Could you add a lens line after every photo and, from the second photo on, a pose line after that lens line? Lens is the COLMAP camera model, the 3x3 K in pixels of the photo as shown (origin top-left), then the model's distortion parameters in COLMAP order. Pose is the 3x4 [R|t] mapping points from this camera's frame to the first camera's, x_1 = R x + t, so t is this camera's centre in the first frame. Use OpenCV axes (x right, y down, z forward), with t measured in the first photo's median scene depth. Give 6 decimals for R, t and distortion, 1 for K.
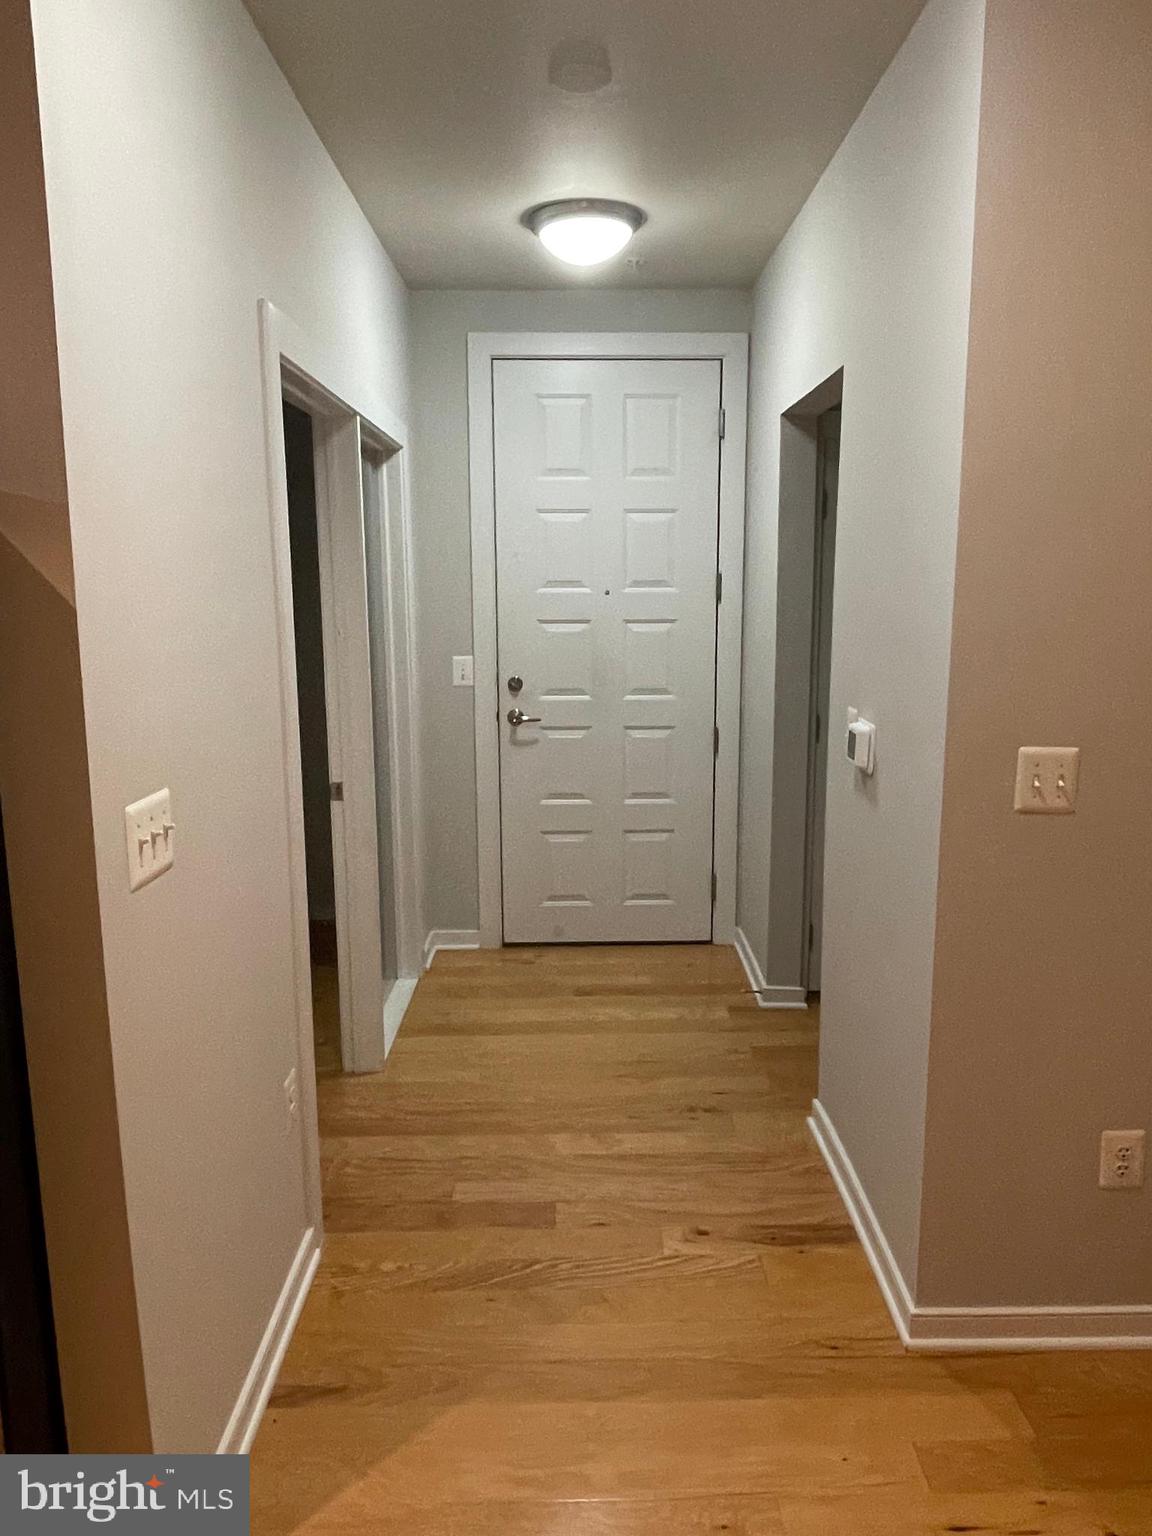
lens RADIAL K [[1075.6, 0, 582.2], [0, 1075.6, 769.9], [0, 0, 1]] dist [-0.000110, -0.006262]
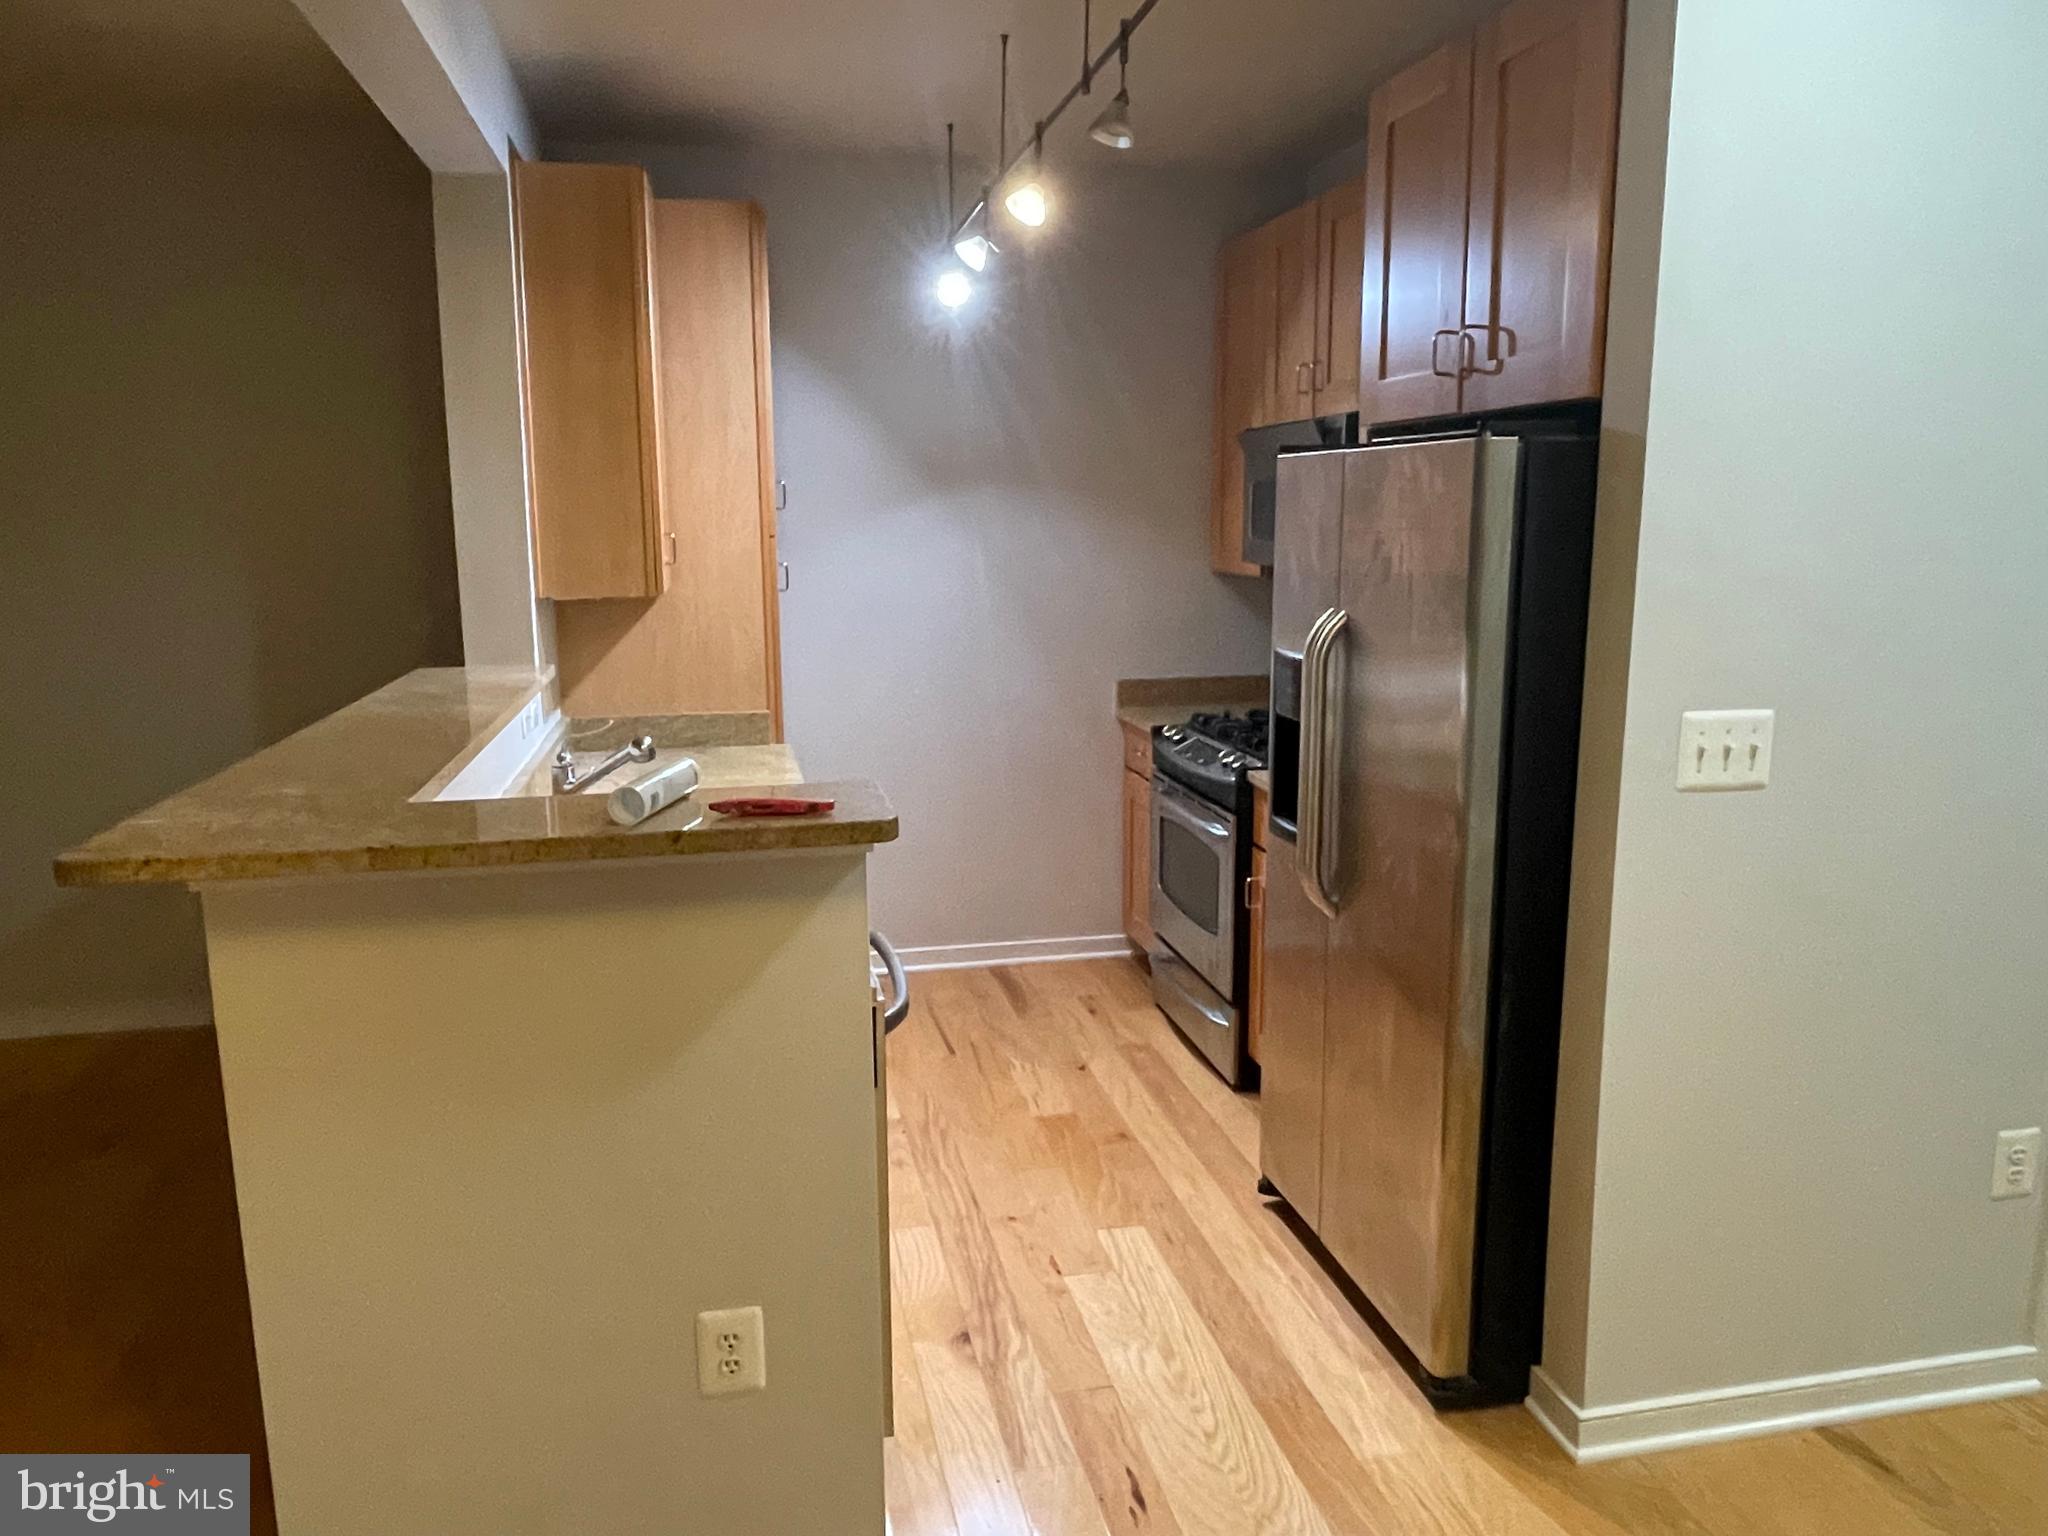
lens RADIAL K [[1434.2, 0, 1010.6], [0, 1434.2, 765.1], [0, 0, 1]] dist [-0.000110, -0.006262]
pose [[0.189204, 0.175143, -0.966192, 0.530280], [-0.166488, 0.975440, 0.144217, -0.005358], [0.967721, 0.133573, 0.213716, 0.020903]]
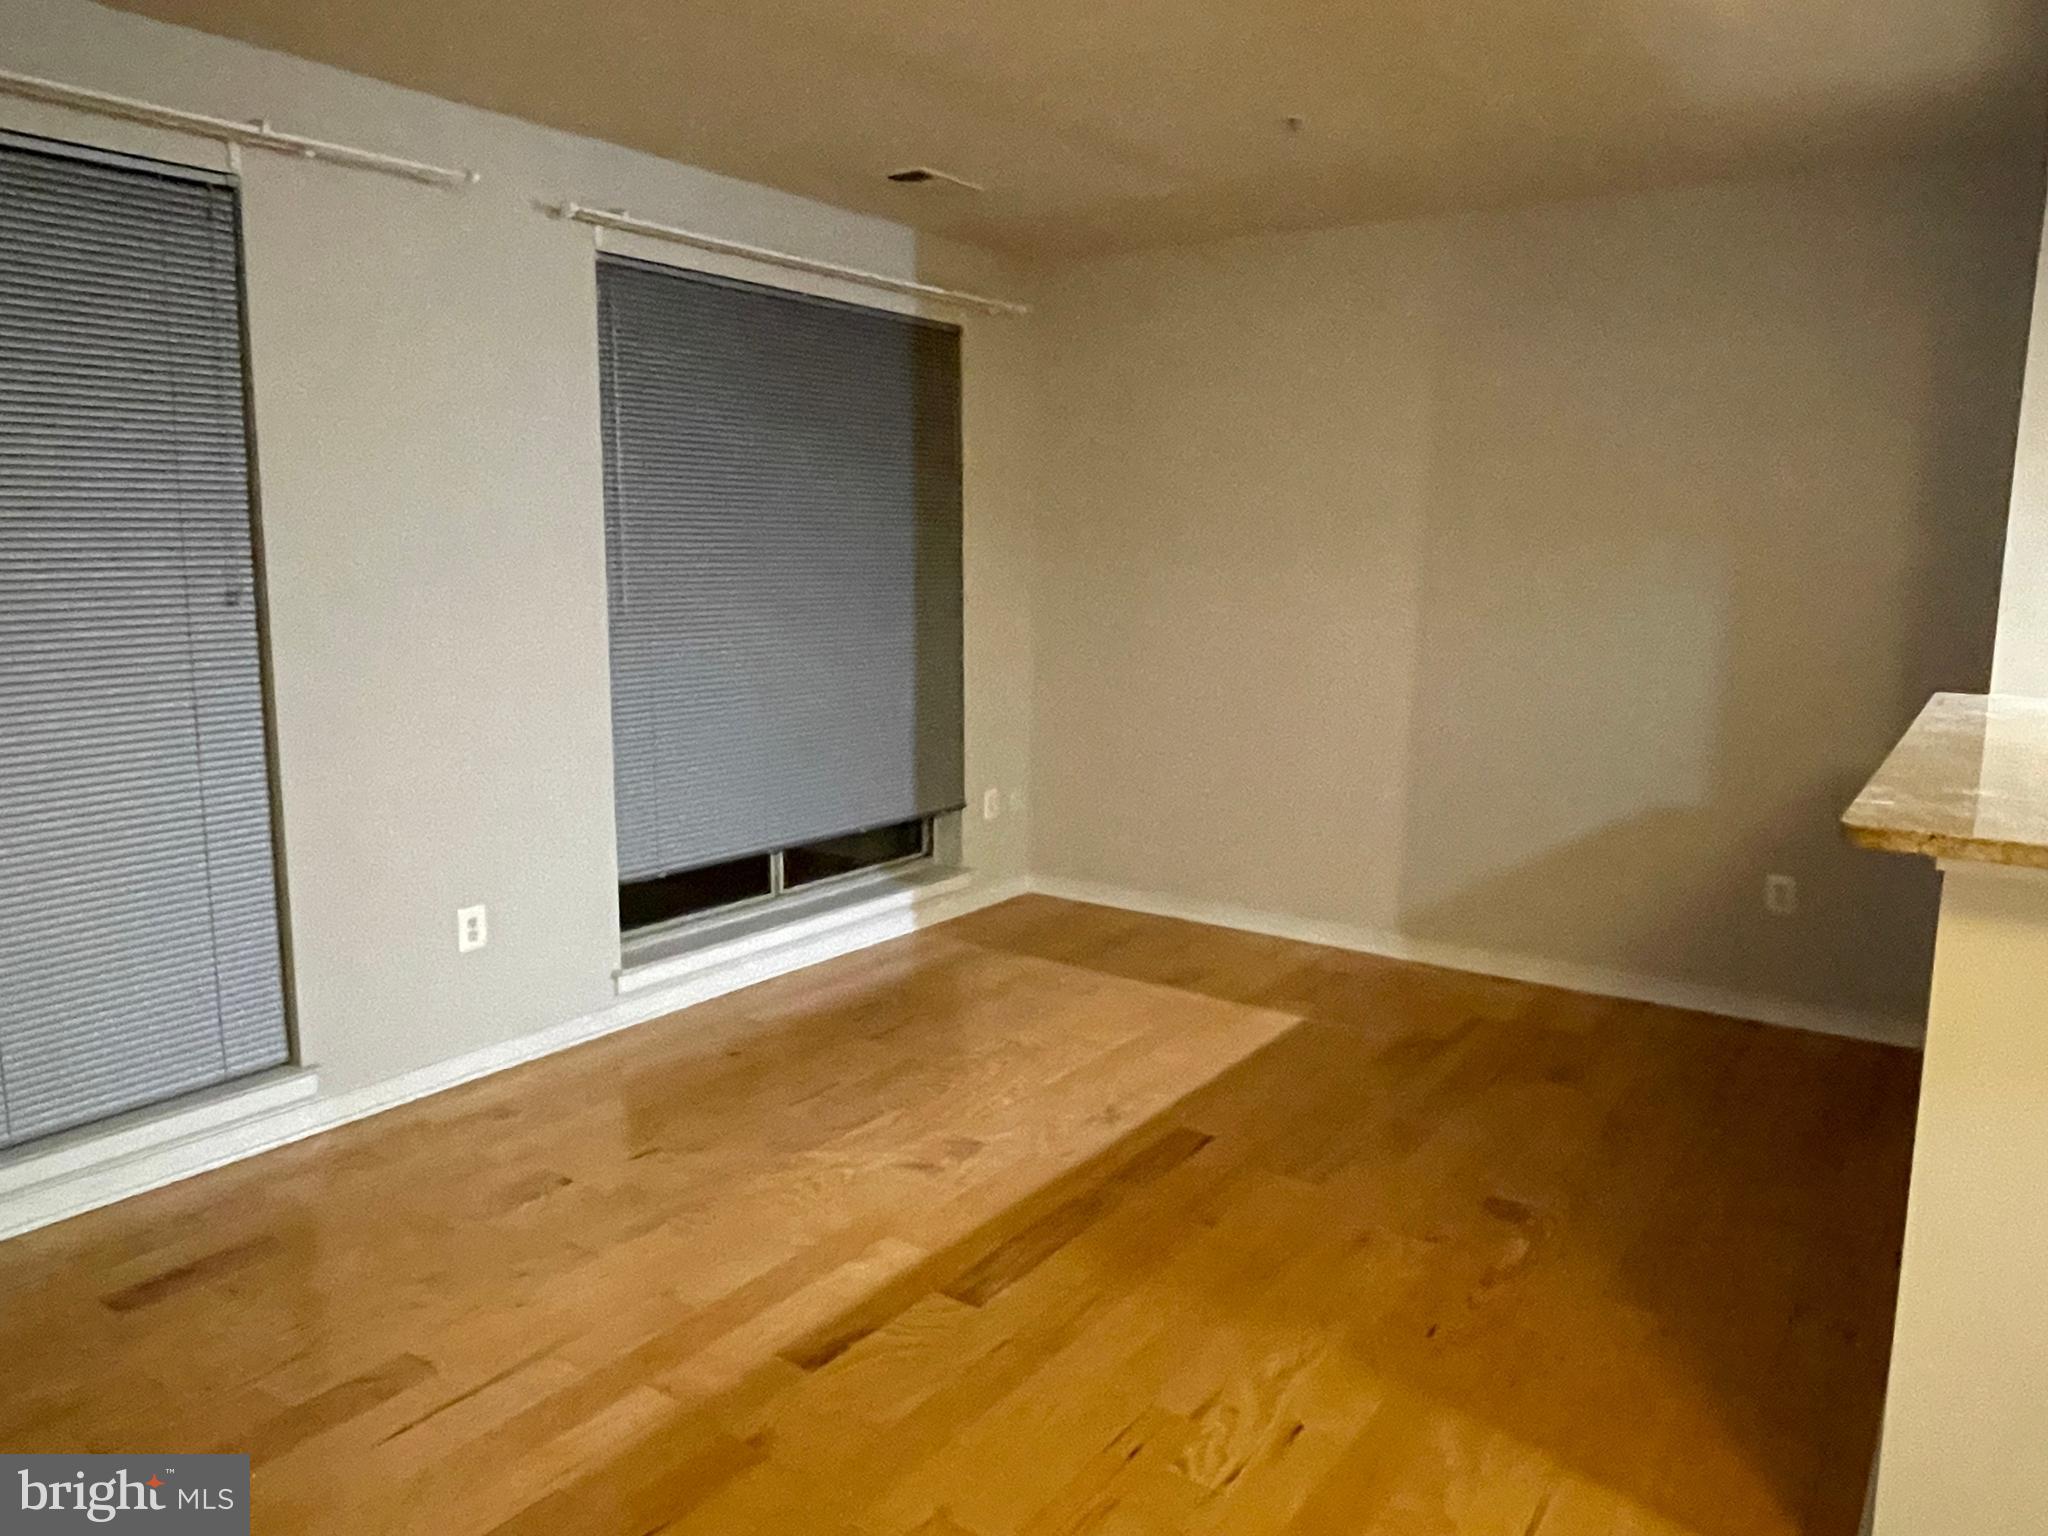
lens RADIAL K [[1434.2, 0, 1010.6], [0, 1434.2, 765.1], [0, 0, 1]] dist [-0.000110, -0.006262]
pose [[-0.588146, 0.126966, -0.798727, 0.691635], [-0.146485, 0.954542, 0.259600, 0.040063], [0.795378, 0.269684, -0.542811, -0.199039]]
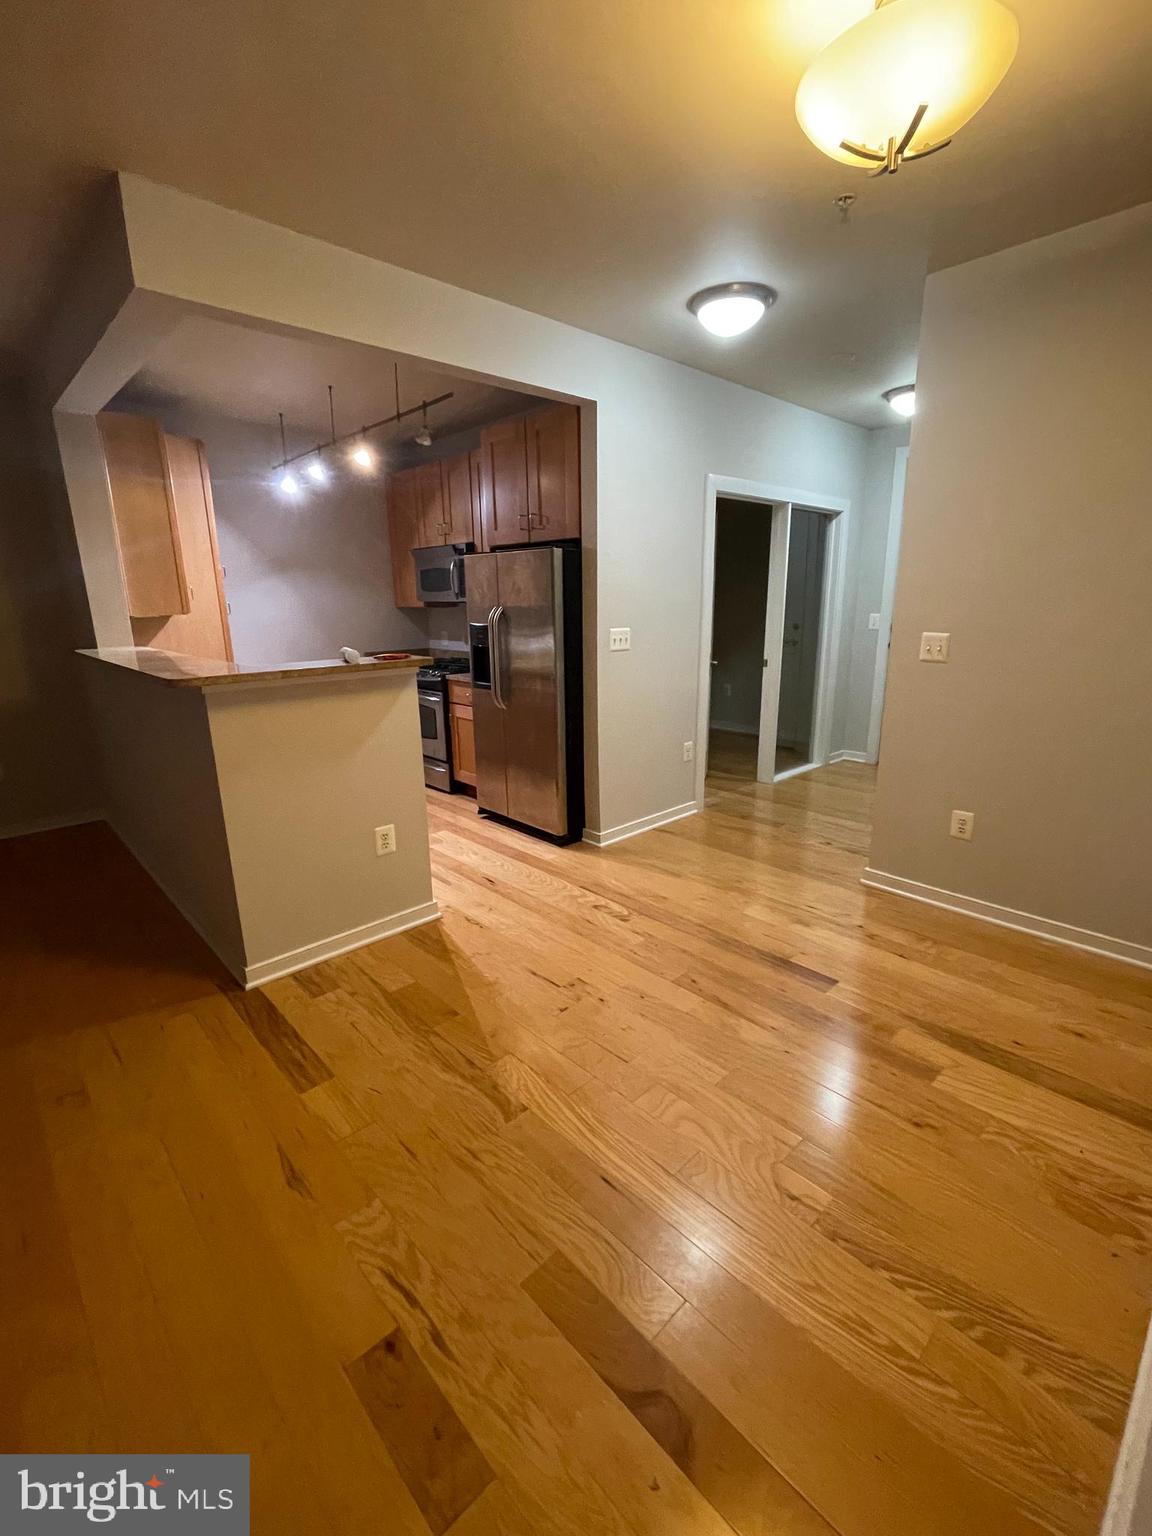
lens RADIAL K [[670.9, 0, 583.8], [0, 670.9, 769.8], [0, 0, 1]] dist [-0.002651, -0.000316]
pose [[0.679543, 0.178858, -0.711499, 0.819393], [-0.118862, 0.983854, 0.133799, 0.137374], [0.723942, -0.006352, 0.689831, -0.460291]]
